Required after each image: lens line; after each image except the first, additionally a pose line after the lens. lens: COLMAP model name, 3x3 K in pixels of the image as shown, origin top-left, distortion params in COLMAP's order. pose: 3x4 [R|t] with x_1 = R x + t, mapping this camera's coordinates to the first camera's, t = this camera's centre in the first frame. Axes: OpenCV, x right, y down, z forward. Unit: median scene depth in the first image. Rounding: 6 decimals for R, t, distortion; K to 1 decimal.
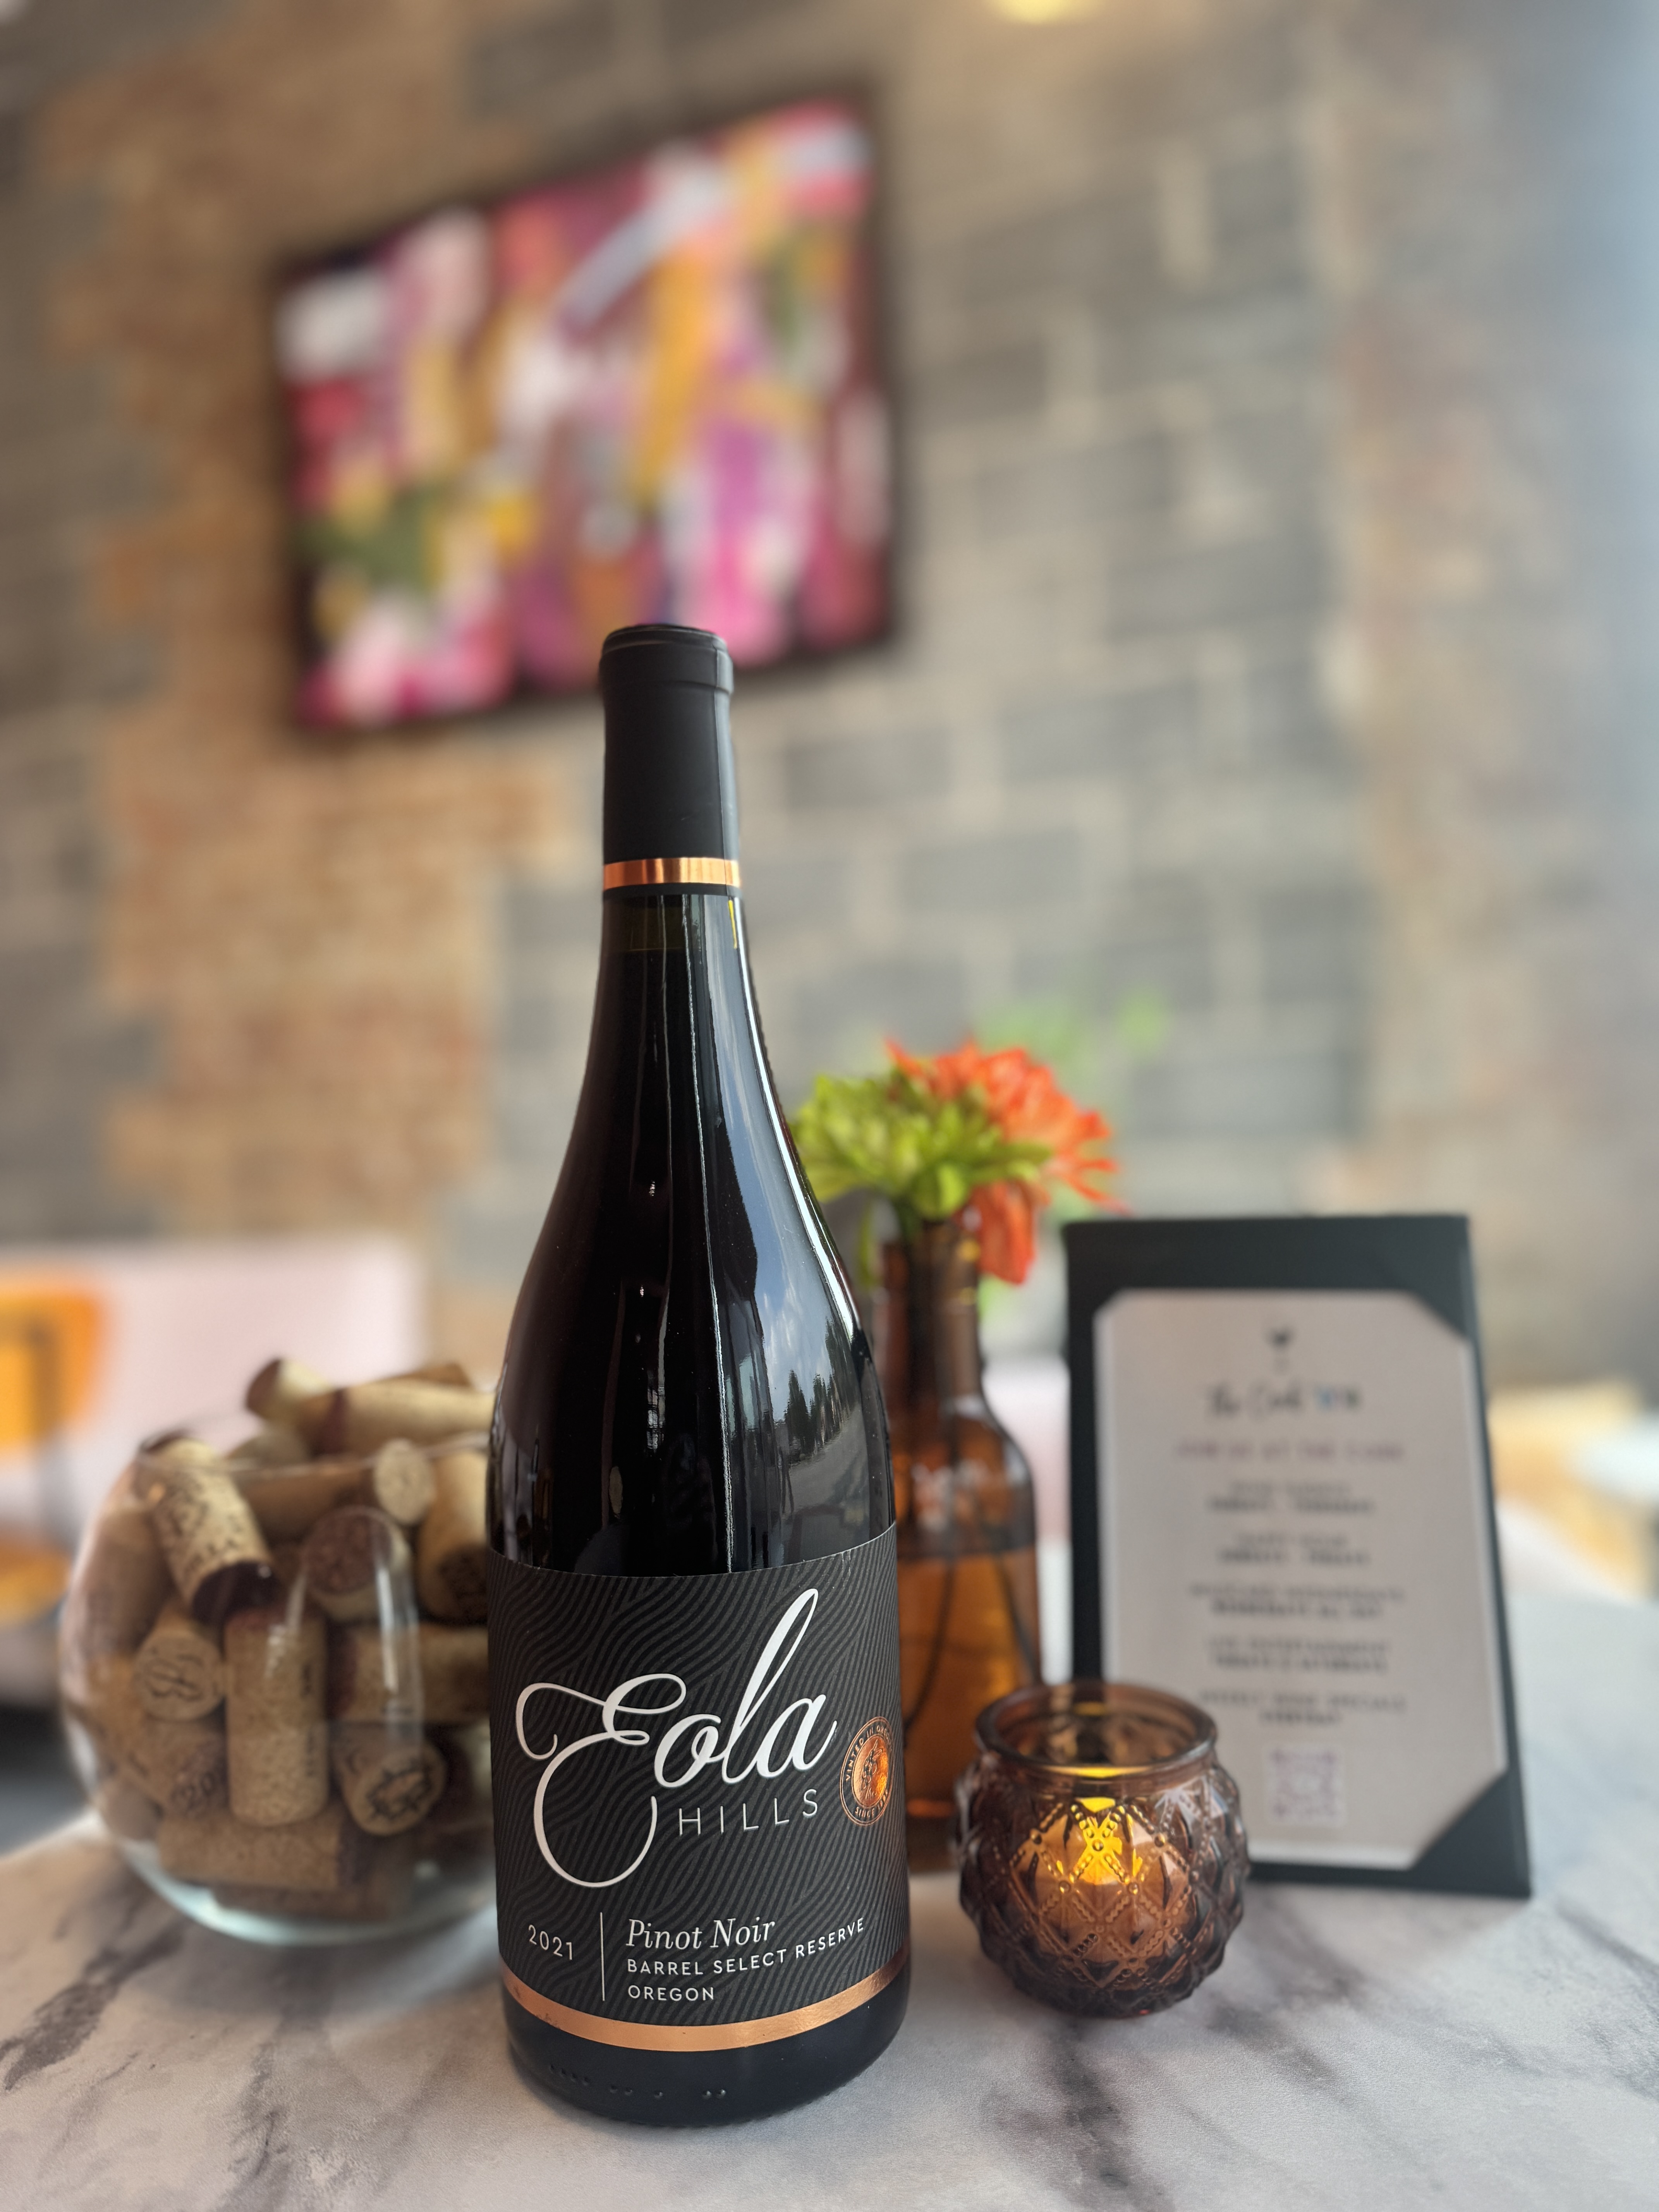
lens RADIAL K [[1664.4, 0, 823.3], [0, 1664.4, 1107.7], [0, 0, 1]] dist [-0.008378, -0.001540]
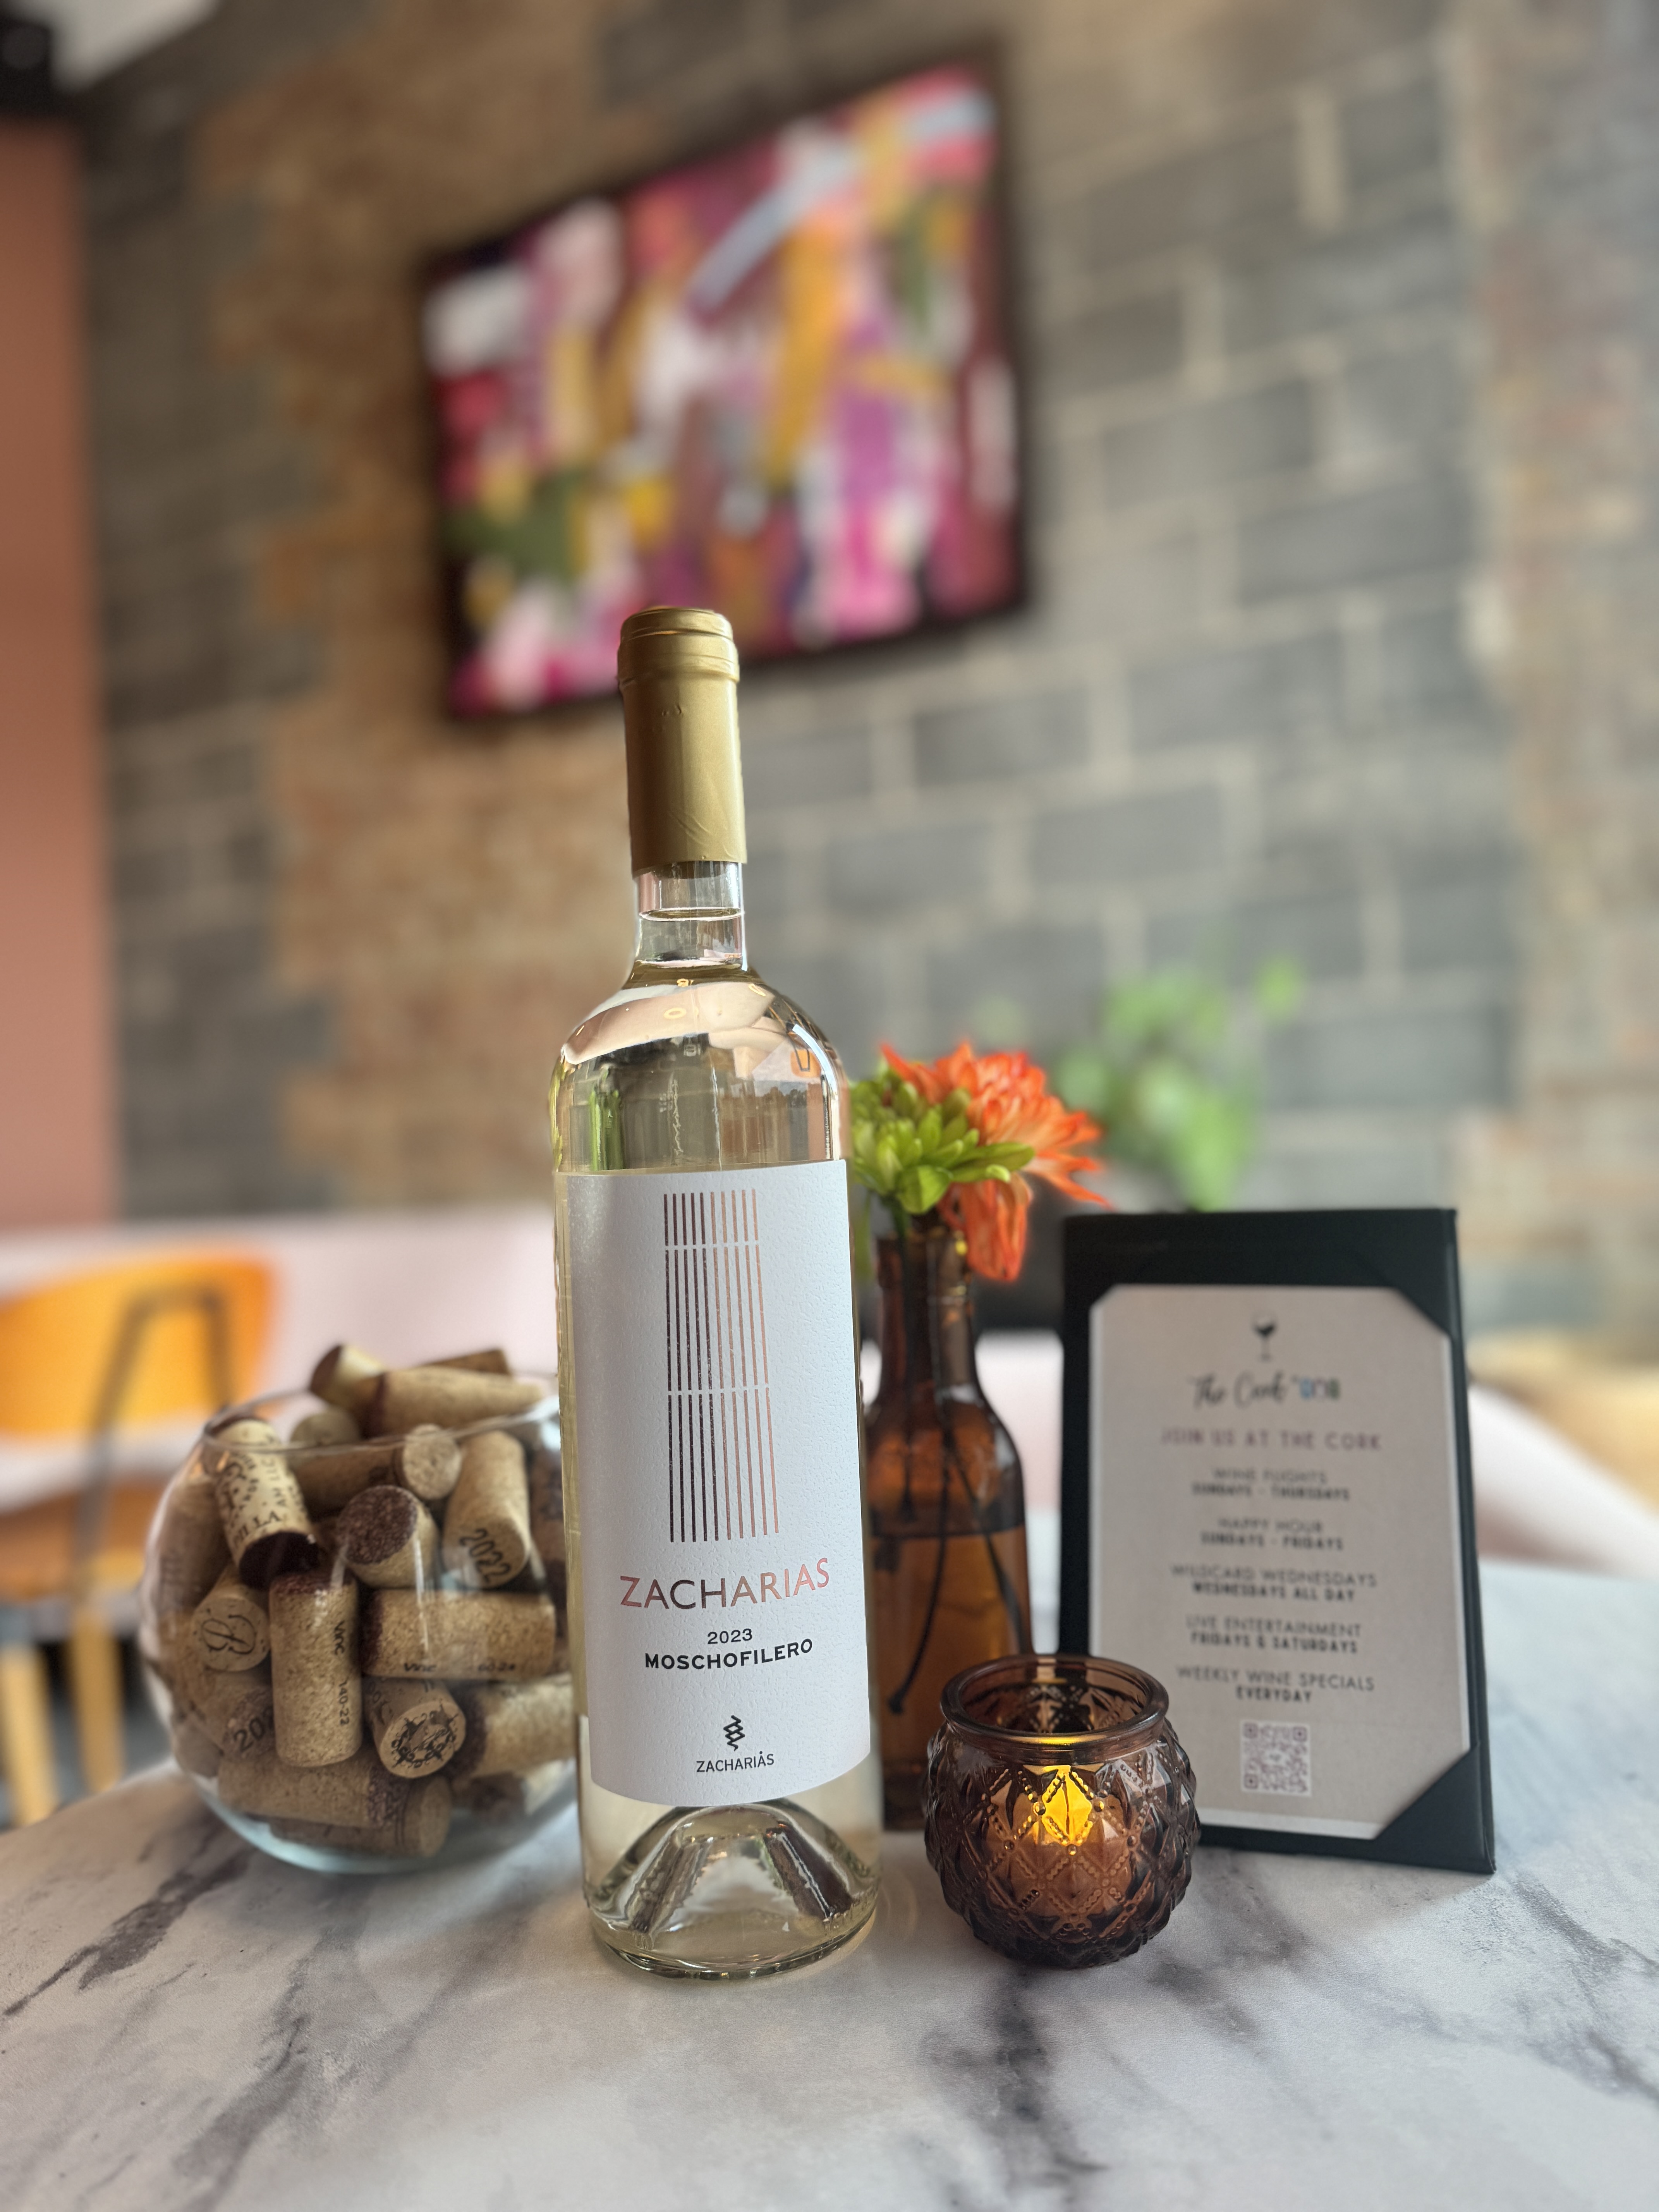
lens RADIAL K [[1665.4, 0, 829.5], [0, 1665.4, 1106.0], [0, 0, 1]] dist [0.001261, -0.010442]
pose [[0.994413, -0.011151, -0.104968, 0.131116], [0.013628, 0.999645, 0.022908, -0.032942], [0.104675, -0.024211, 0.994212, -0.065964]]
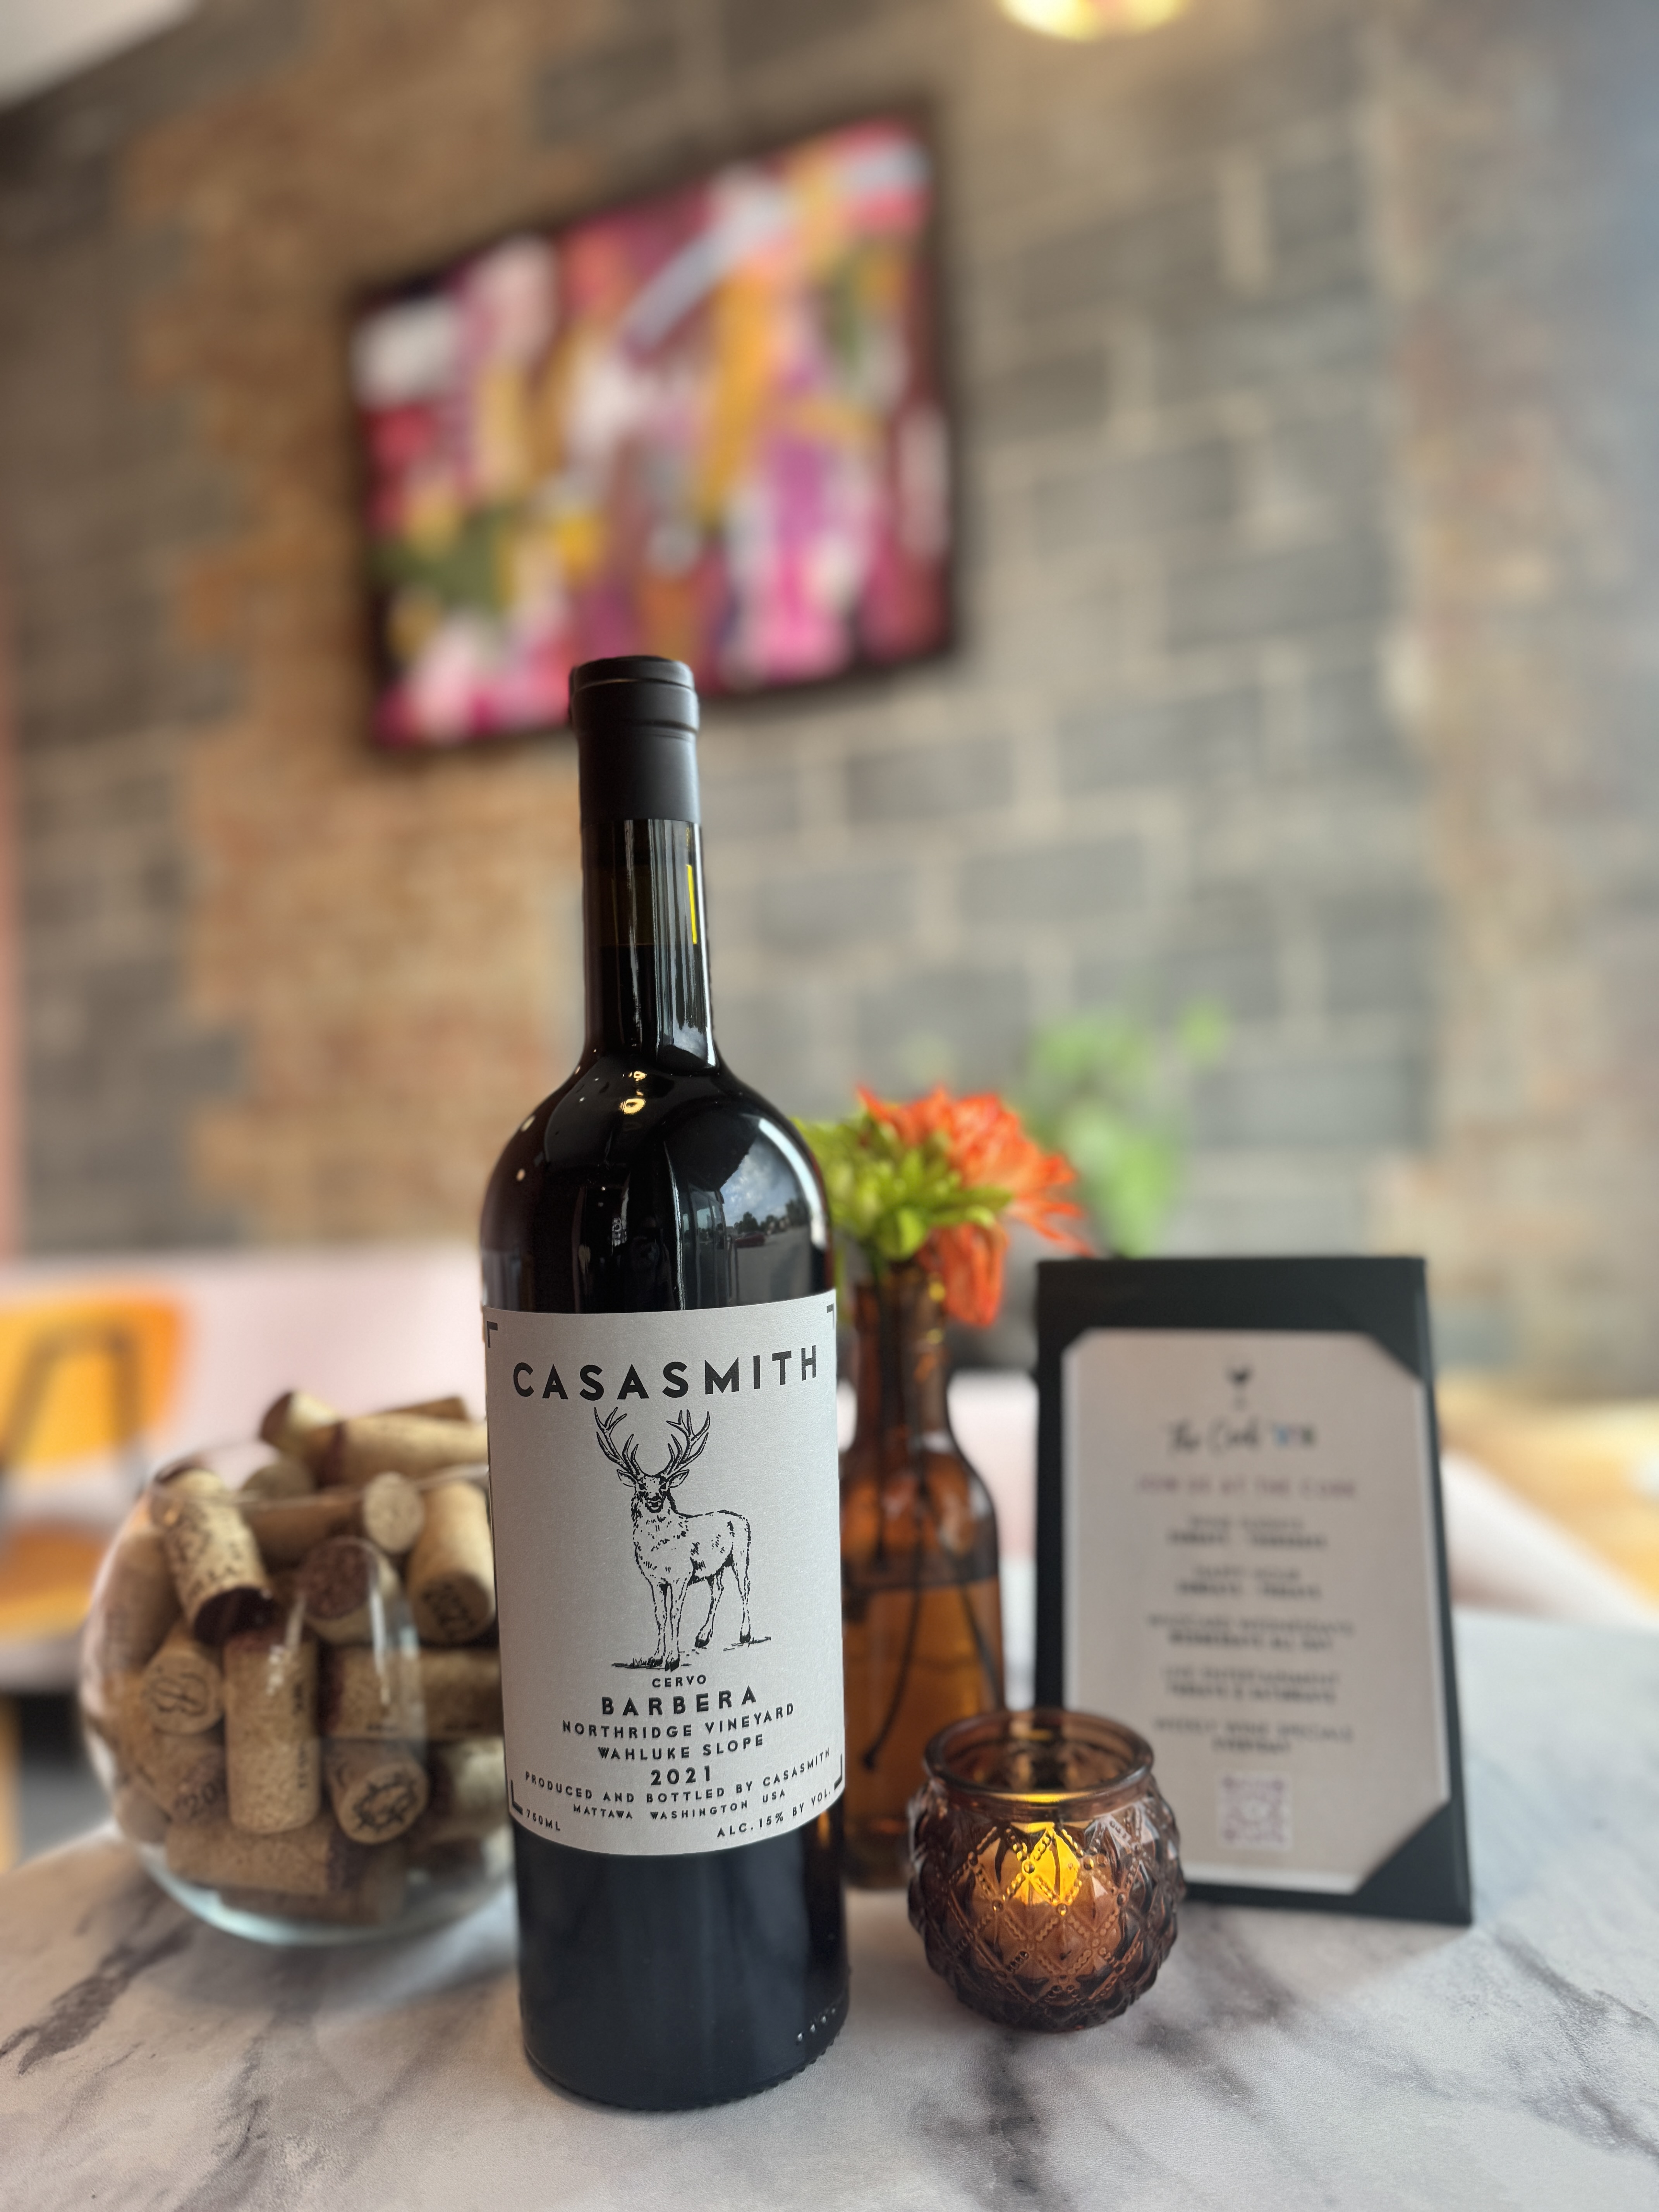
lens RADIAL K [[1665.4, 0, 829.5], [0, 1665.4, 1106.0], [0, 0, 1]] dist [0.001261, -0.010442]
pose [[0.998671, -0.004008, -0.051374, 0.084120], [0.004025, 0.999992, 0.000234, -0.035511], [0.051373, -0.000441, 0.998679, -0.054284]]
